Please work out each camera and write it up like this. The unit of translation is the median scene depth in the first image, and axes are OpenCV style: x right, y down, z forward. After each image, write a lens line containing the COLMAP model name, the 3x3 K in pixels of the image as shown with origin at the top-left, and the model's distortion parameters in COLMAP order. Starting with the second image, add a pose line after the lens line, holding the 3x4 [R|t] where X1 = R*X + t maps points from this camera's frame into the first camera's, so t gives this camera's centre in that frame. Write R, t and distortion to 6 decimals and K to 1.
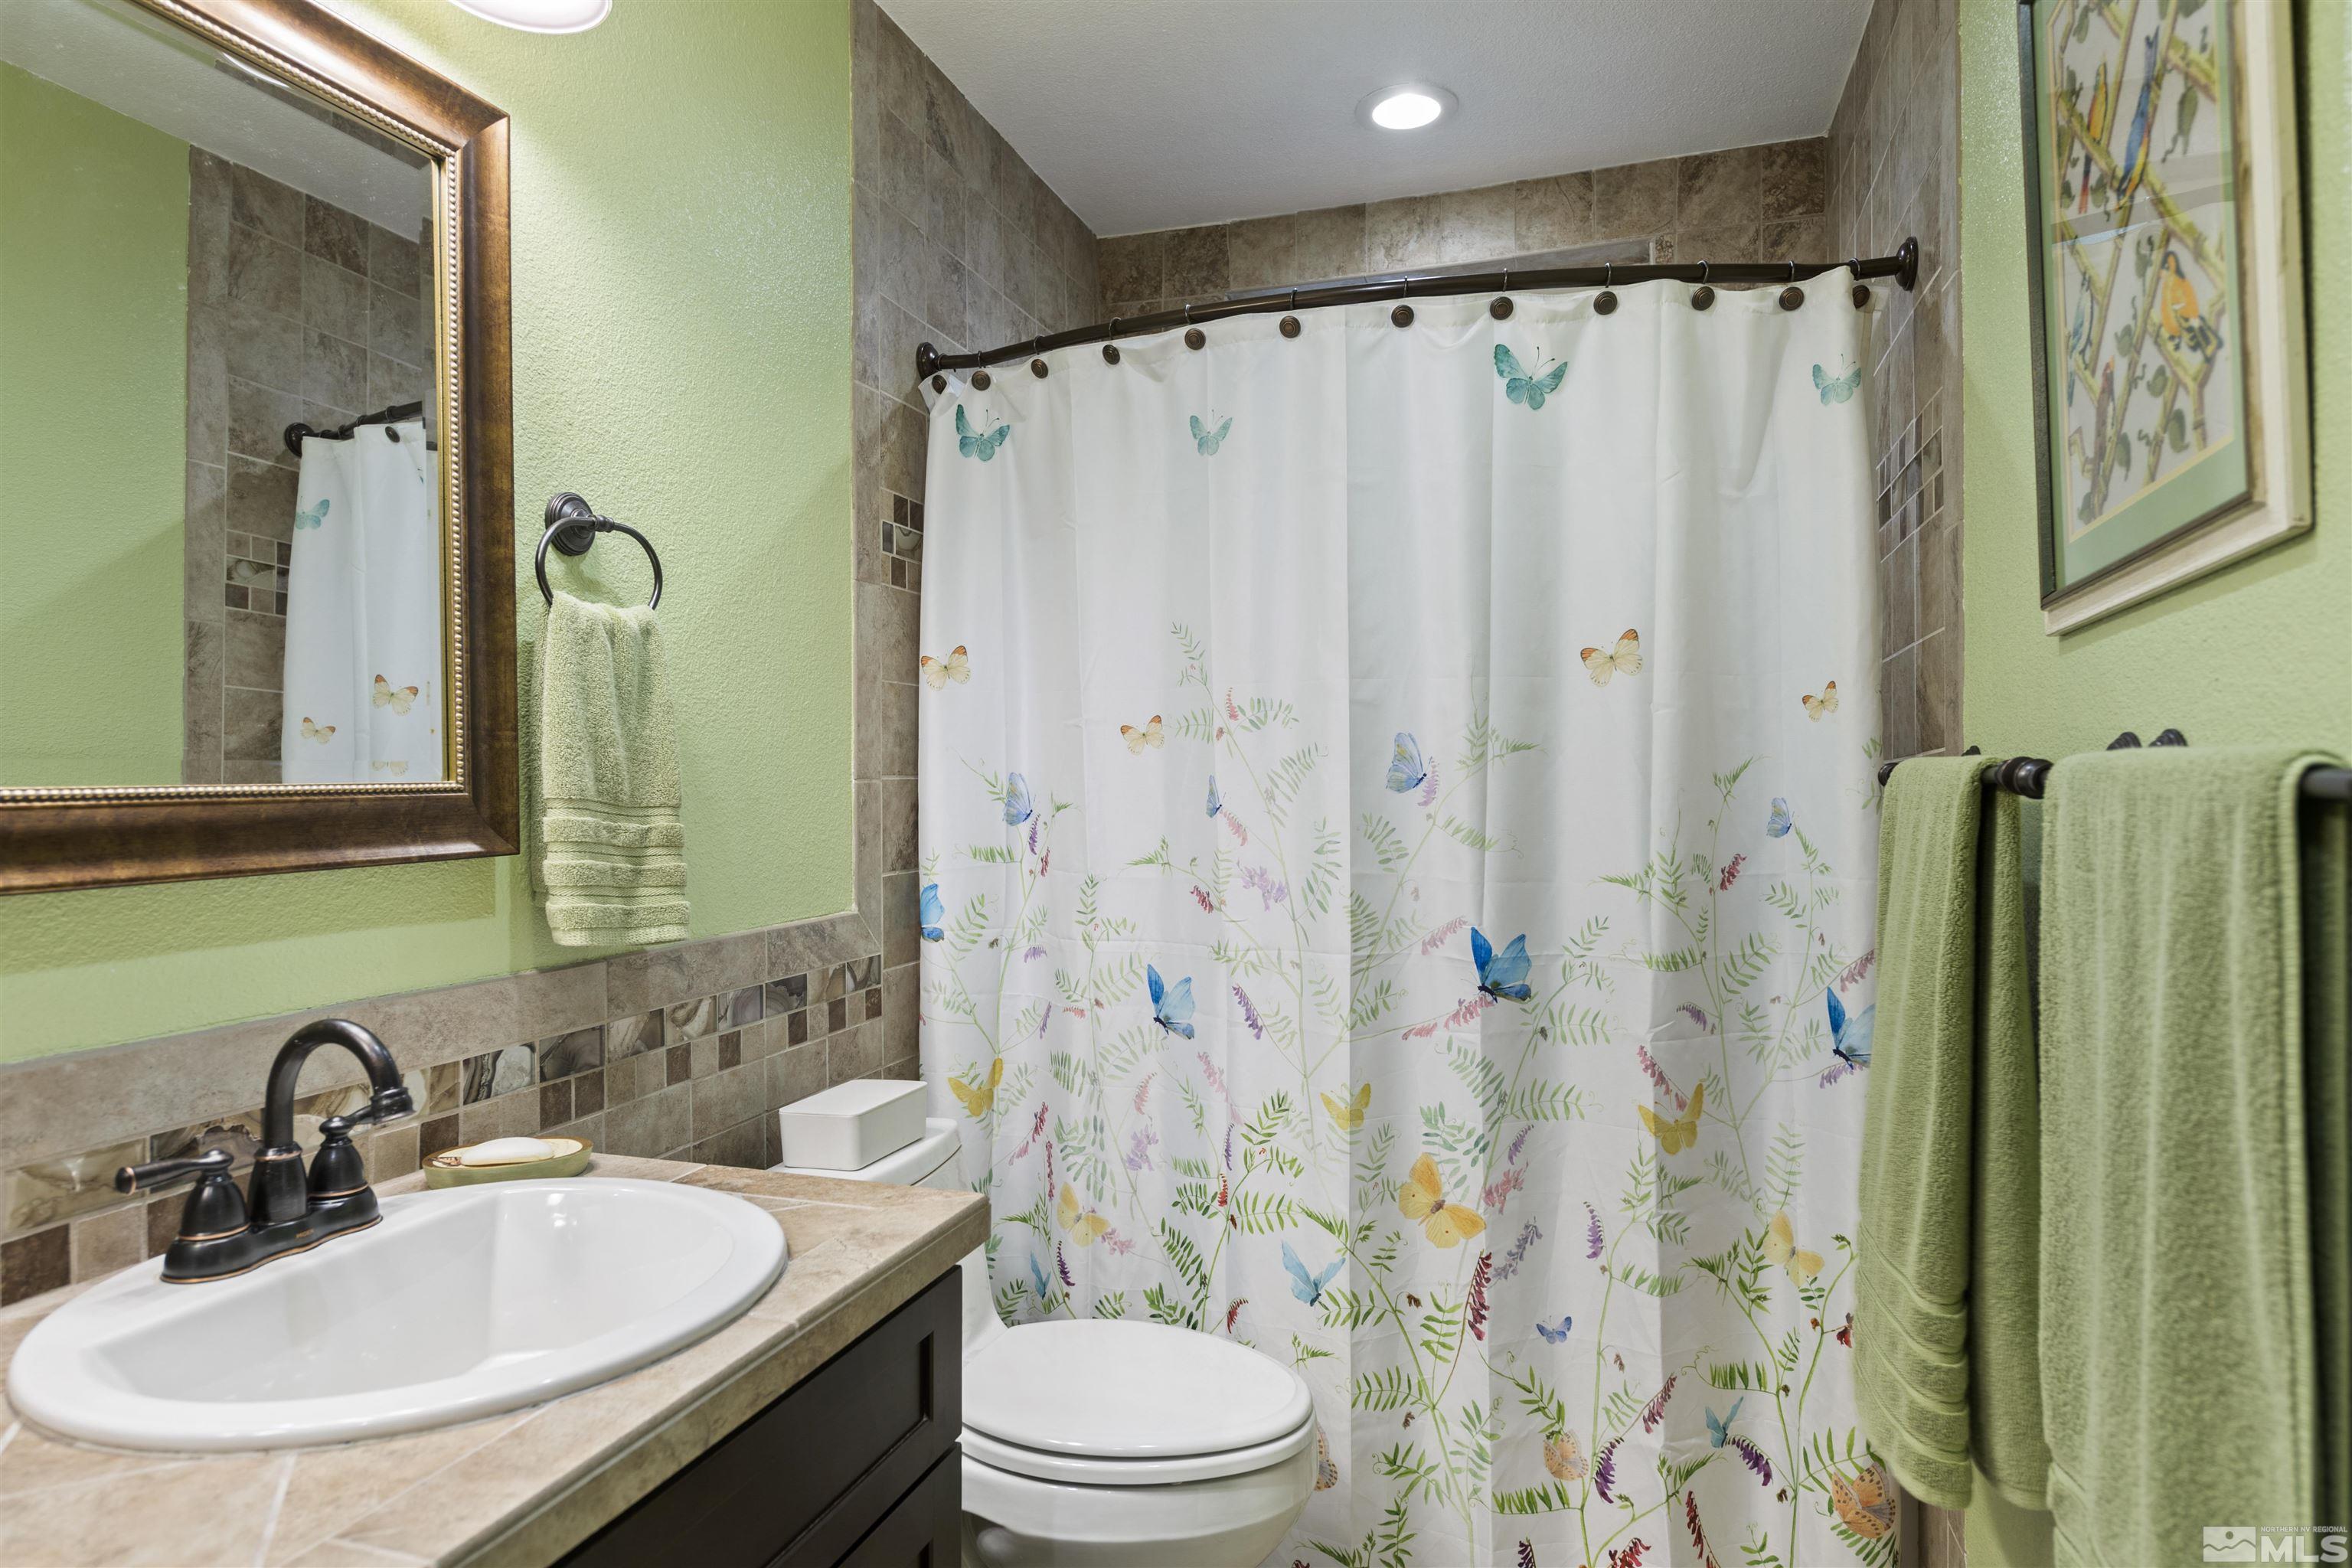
lens RADIAL K [[1421.3, 0, 1177.2], [0, 1421.3, 774.5], [0, 0, 1]] dist [-0.001392, -0.000994]
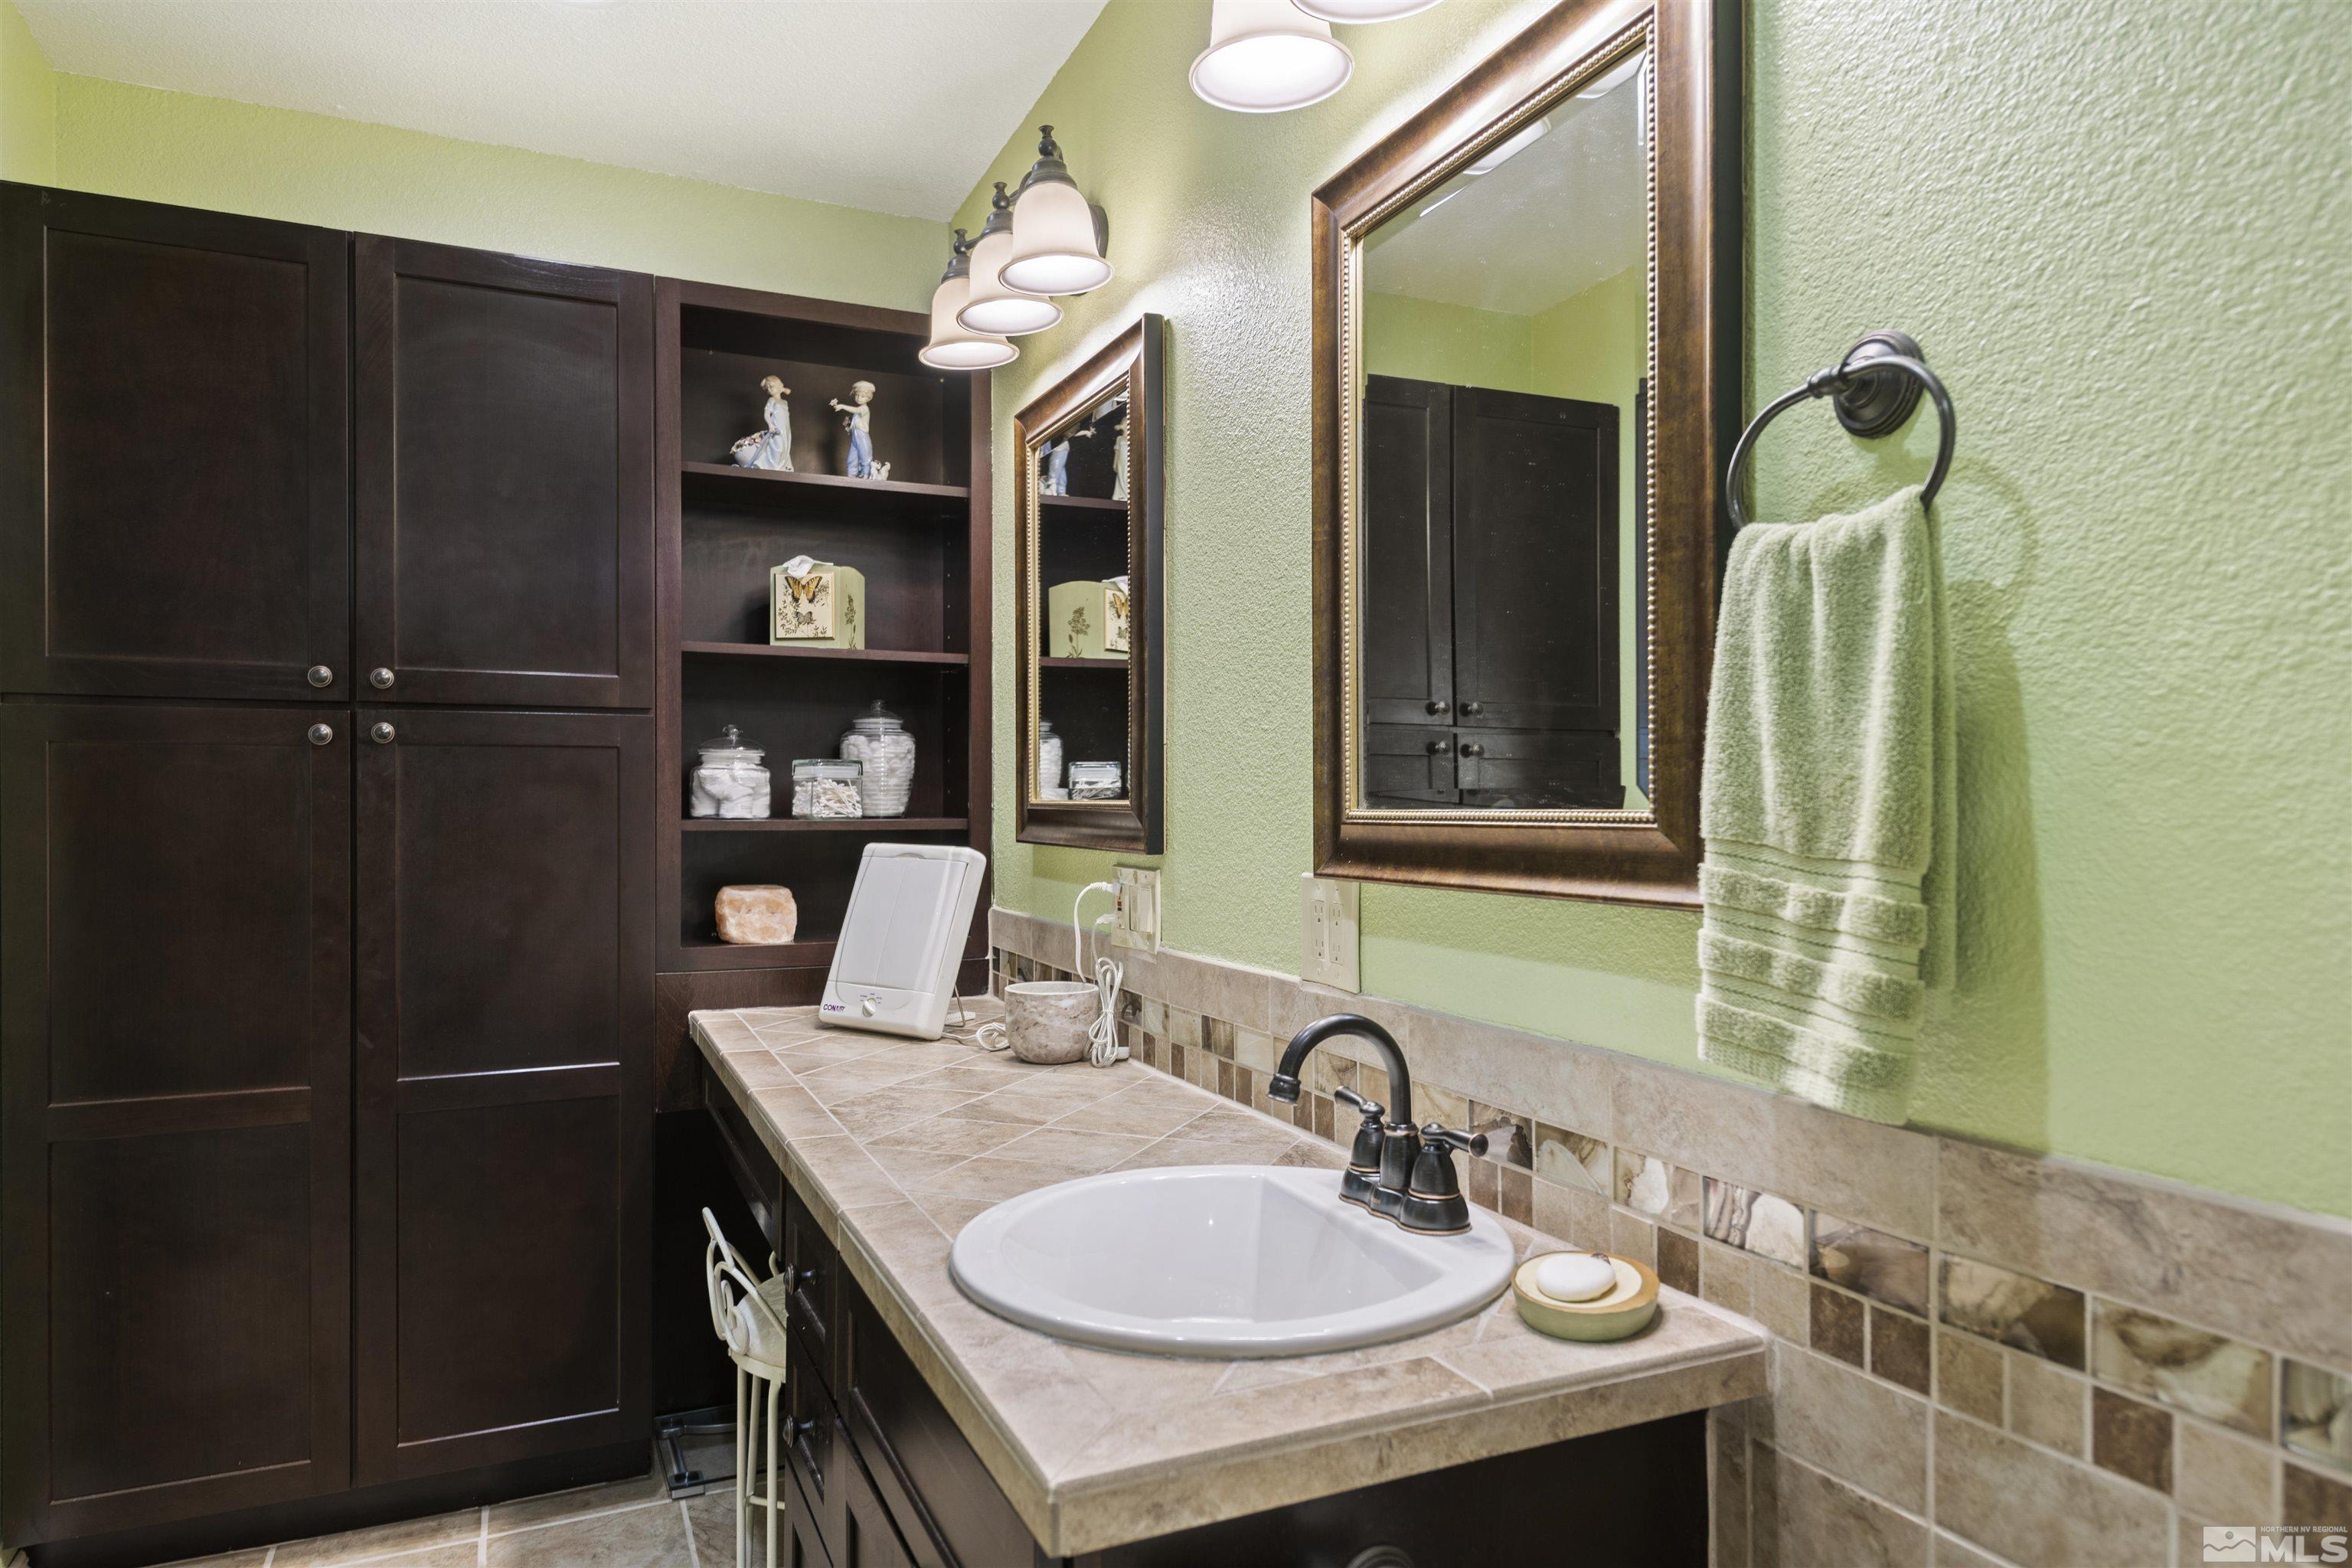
lens RADIAL K [[1453.0, 0, 1181.3], [0, 1453.0, 788.2], [0, 0, 1]] dist [0.006238, 0.002126]
pose [[-0.742369, -0.003785, -0.669980, 0.210229], [0.000329, 0.999982, -0.006013, -0.002322], [0.669991, -0.004685, -0.742355, 1.274064]]
